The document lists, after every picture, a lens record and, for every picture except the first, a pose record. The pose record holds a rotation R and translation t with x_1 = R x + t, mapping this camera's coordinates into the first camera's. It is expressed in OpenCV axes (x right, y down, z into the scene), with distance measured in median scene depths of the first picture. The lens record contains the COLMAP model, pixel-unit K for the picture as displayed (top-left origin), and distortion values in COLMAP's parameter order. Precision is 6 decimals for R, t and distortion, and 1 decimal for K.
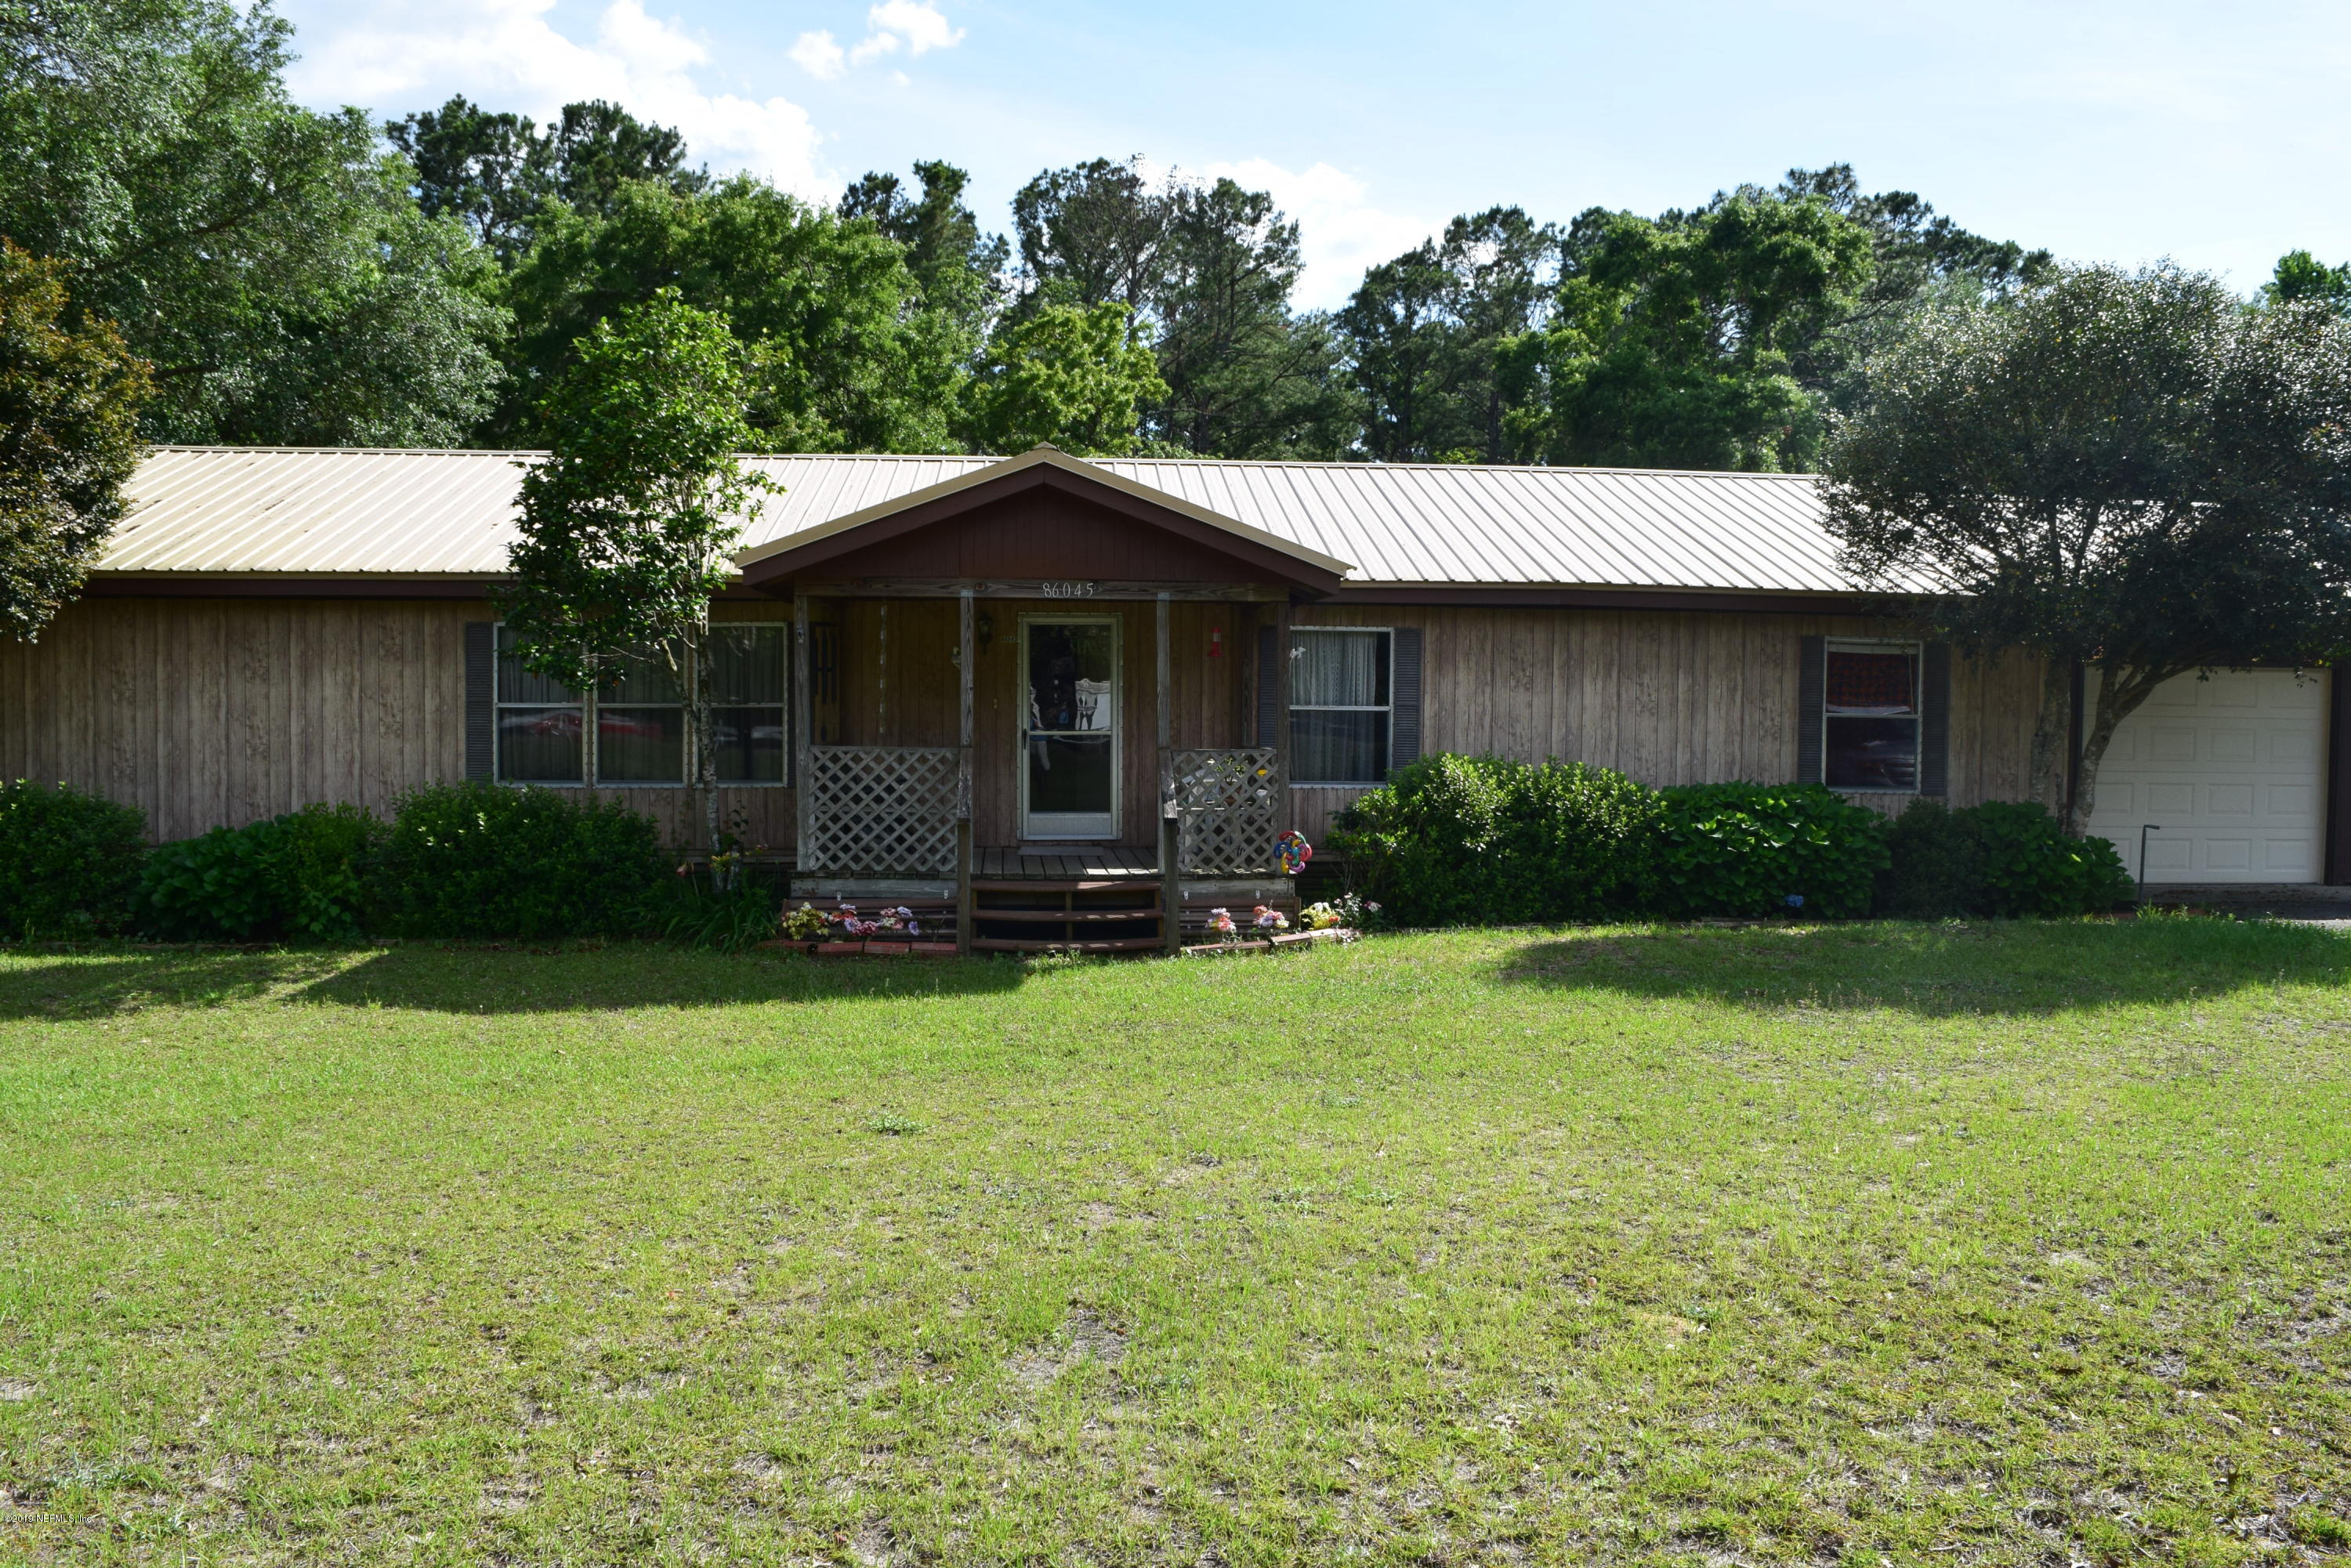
lens RADIAL K [[1840.8, 0, 1175.5], [0, 1840.8, 784.0], [0, 0, 1]] dist [-0.064162, -0.028134]
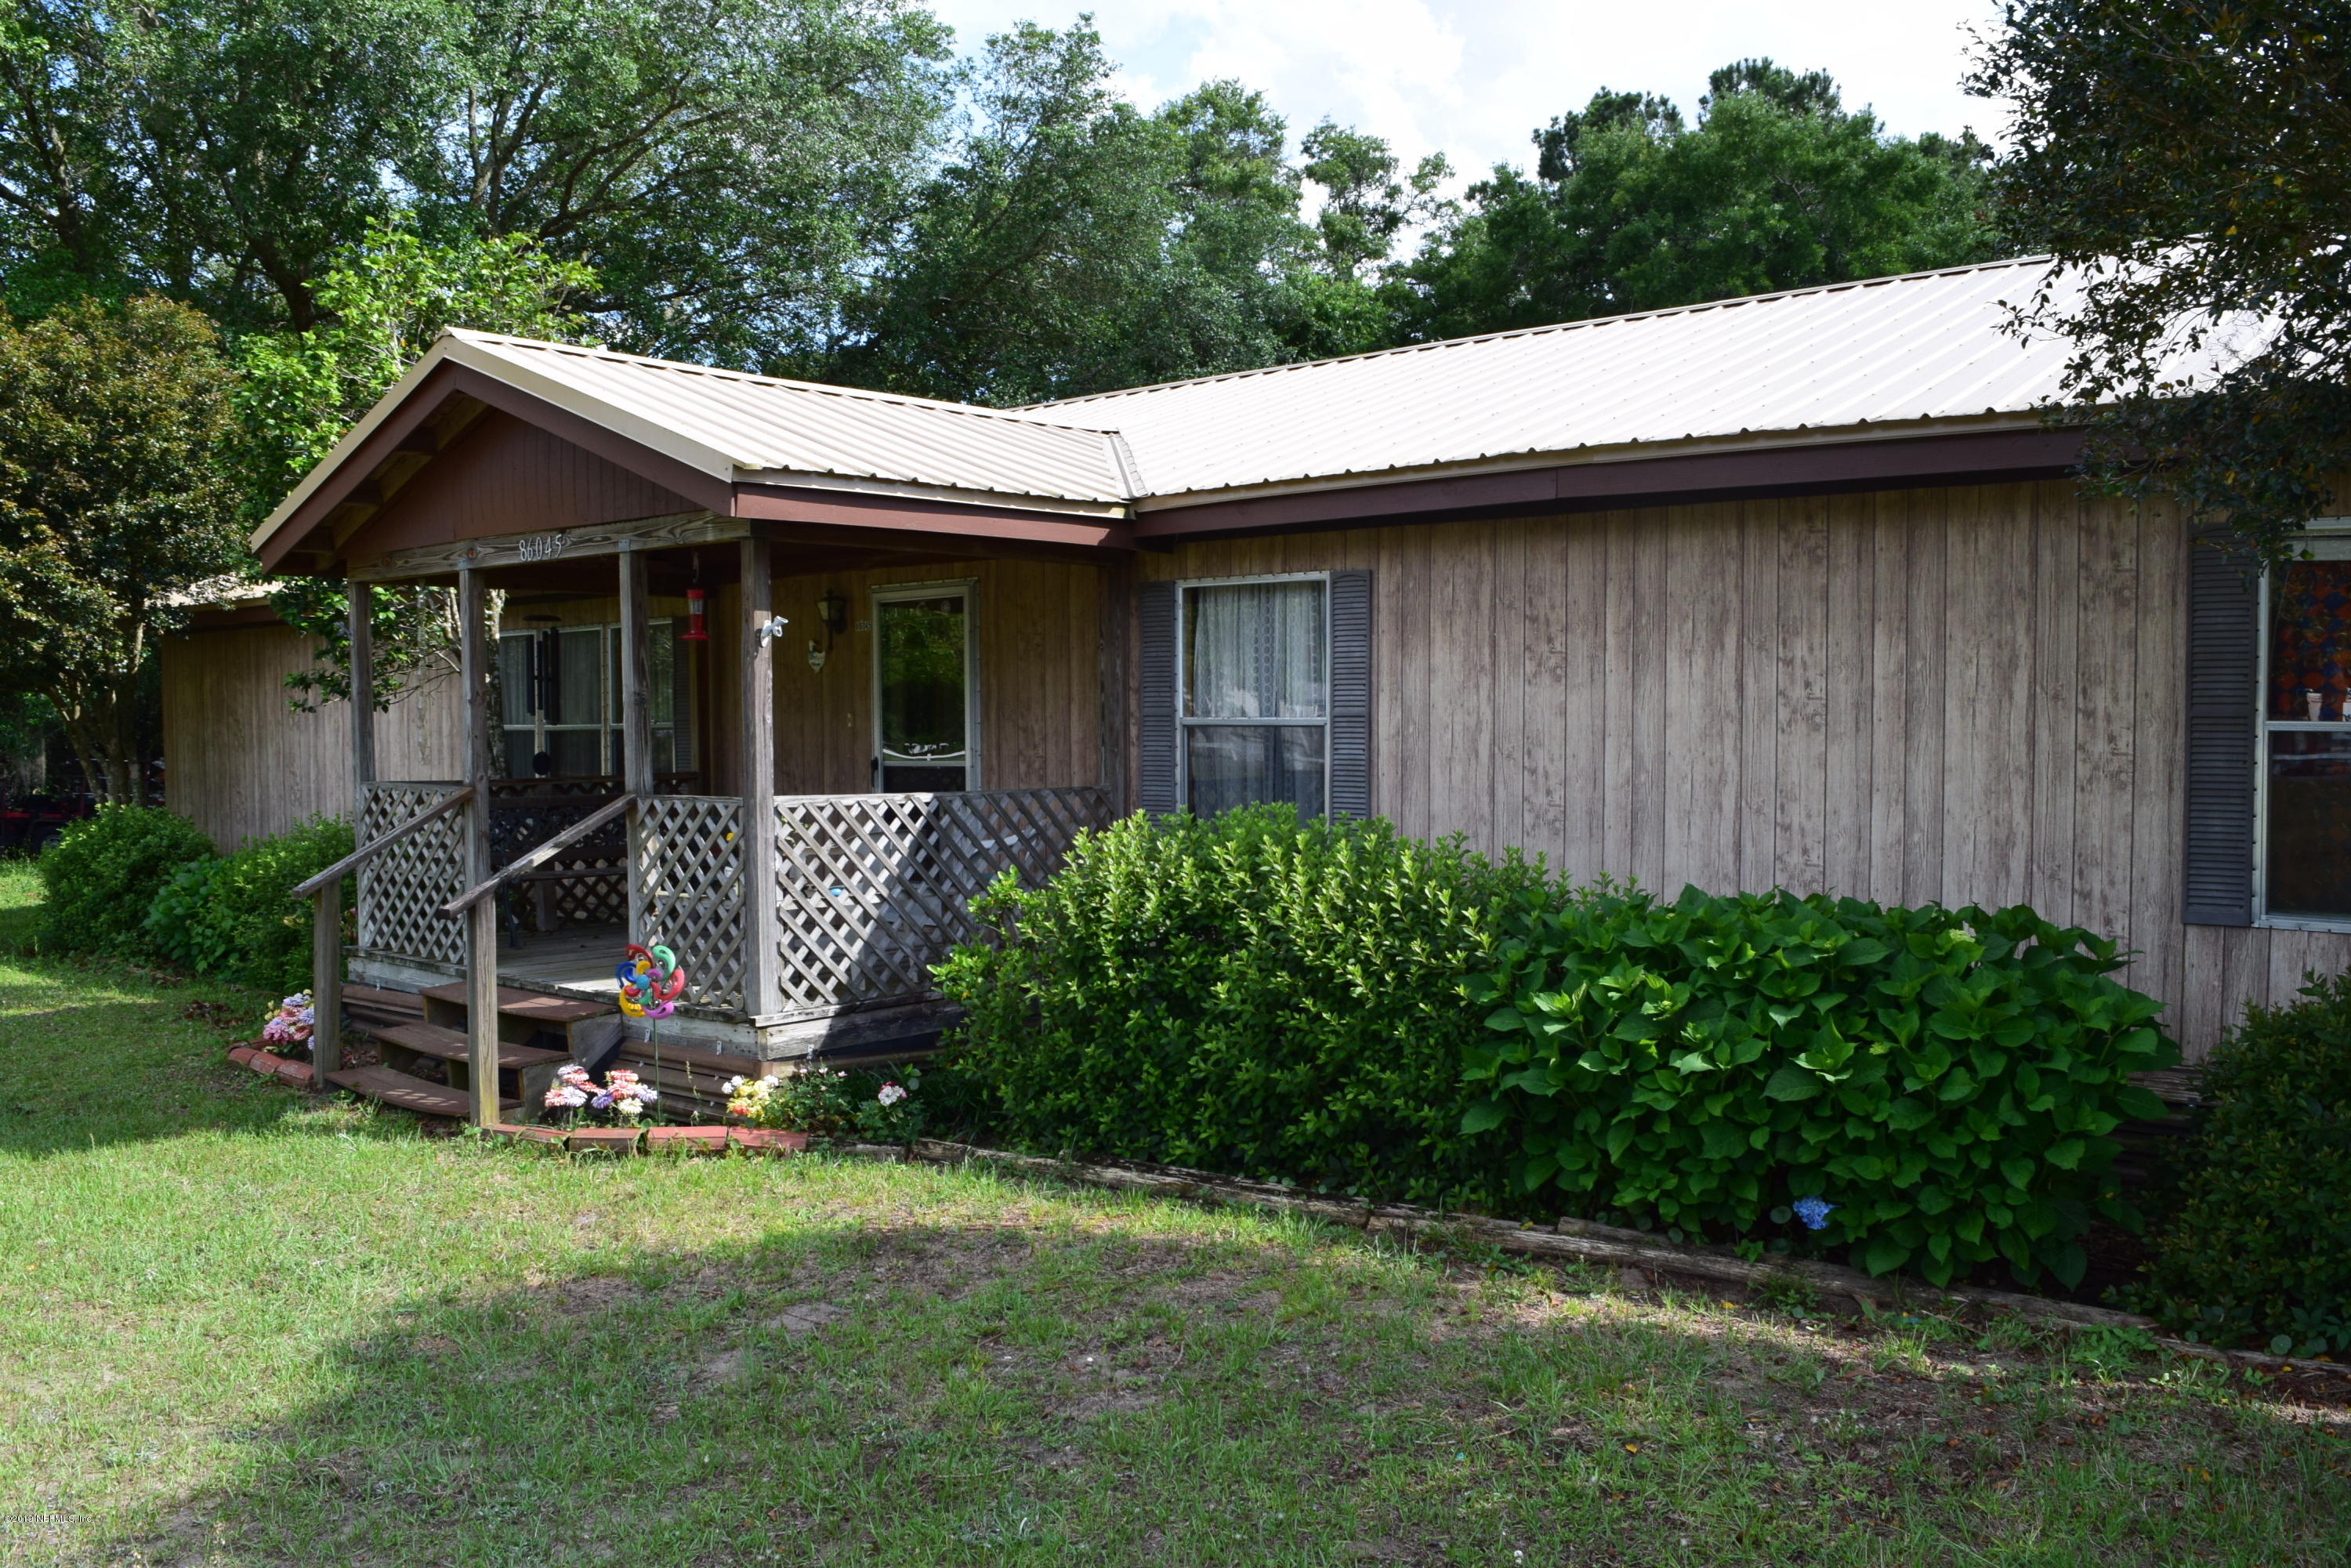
lens RADIAL K [[1840.8, 0, 1175.5], [0, 1840.8, 784.0], [0, 0, 1]] dist [-0.064162, -0.028134]
pose [[0.719693, 0.012376, -0.694183, 0.454672], [-0.017019, 0.999855, 0.000182, -0.021825], [0.694084, 0.011683, 0.719799, 0.574327]]
